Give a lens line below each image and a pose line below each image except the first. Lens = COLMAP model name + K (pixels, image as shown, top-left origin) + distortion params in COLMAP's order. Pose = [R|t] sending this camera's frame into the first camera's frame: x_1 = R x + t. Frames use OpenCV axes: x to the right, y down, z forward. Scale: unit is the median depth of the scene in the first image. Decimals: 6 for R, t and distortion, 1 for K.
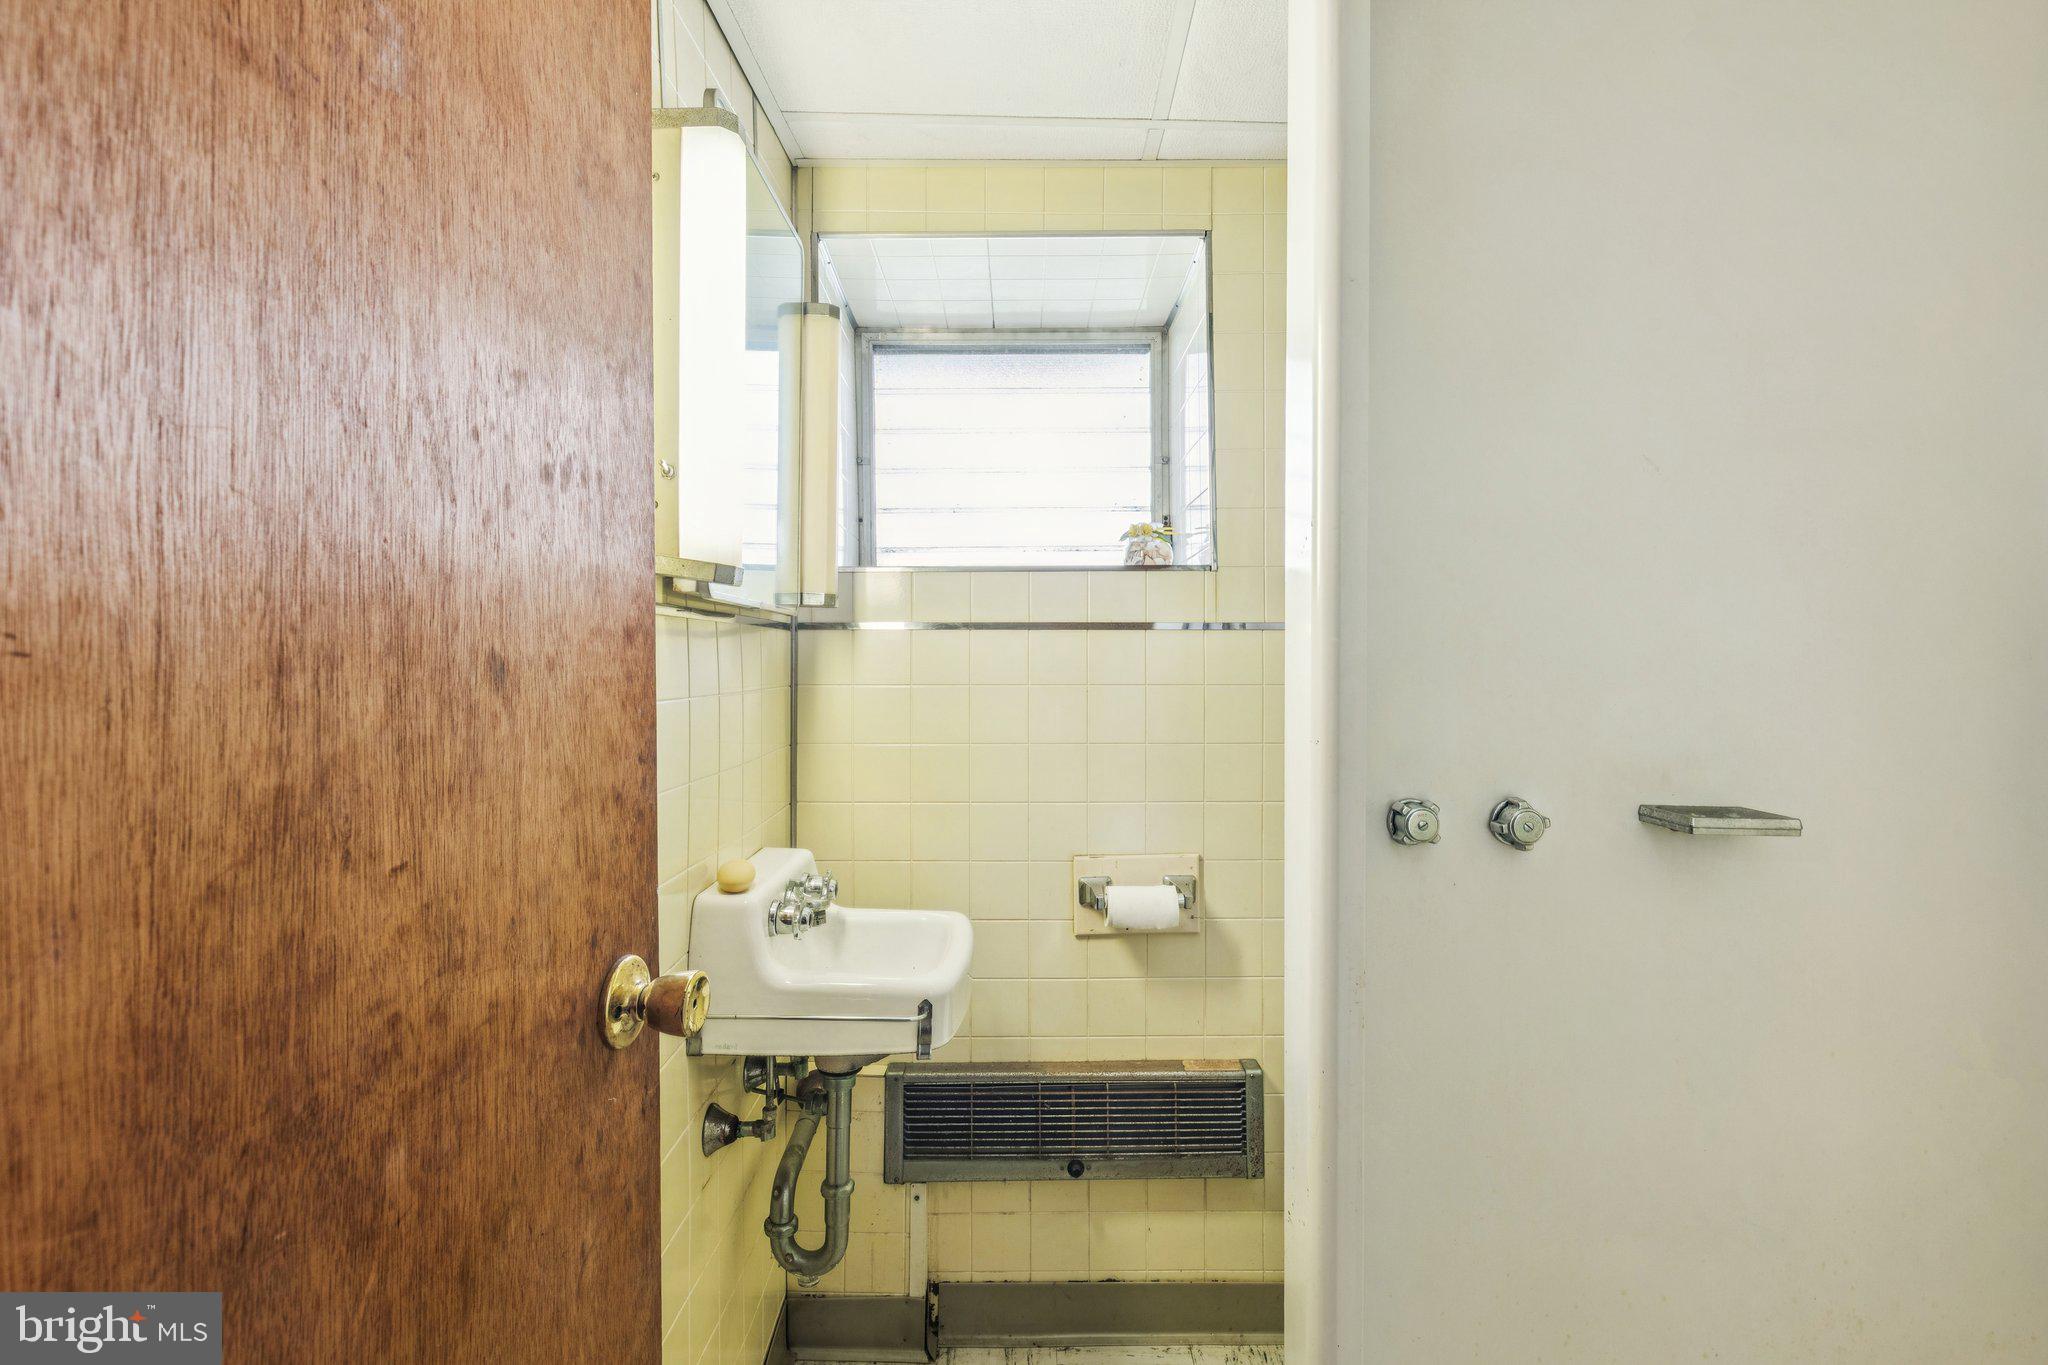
lens RADIAL K [[953.7, 0, 1031.8], [0, 953.7, 681.5], [0, 0, 1]] dist [0.006072, -0.001618]
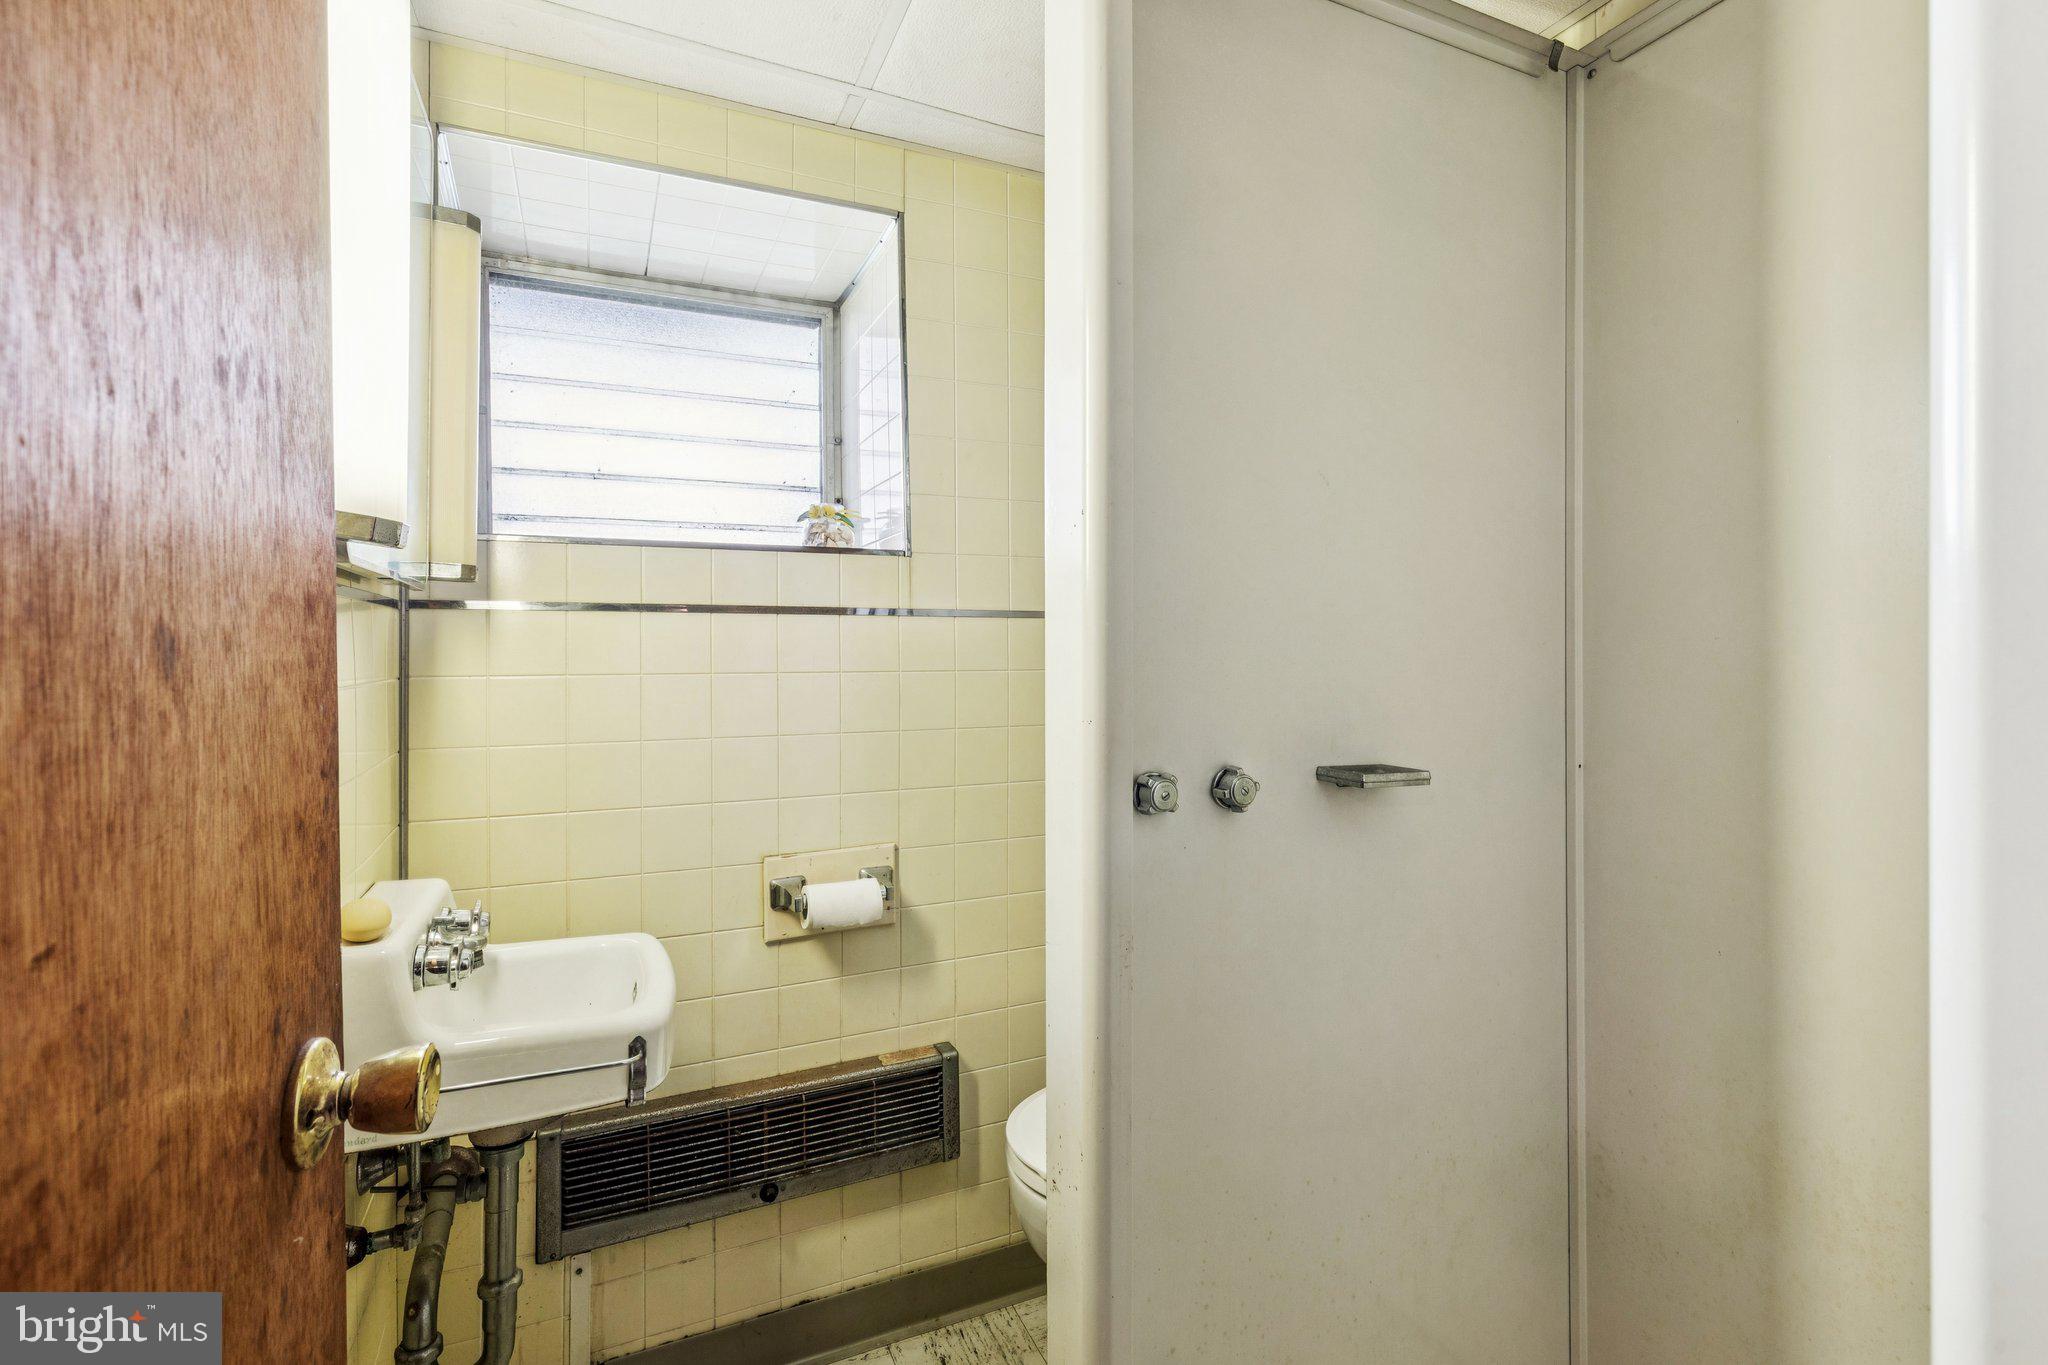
lens RADIAL K [[953.7, 0, 1023.7], [0, 953.7, 671.2], [0, 0, 1]] dist [0.006072, -0.001618]
pose [[0.908246, -0.009680, 0.418324, -0.176188], [0.010421, 0.999946, 0.000514, 0.005959], [-0.418307, 0.003893, 0.908298, 0.075056]]
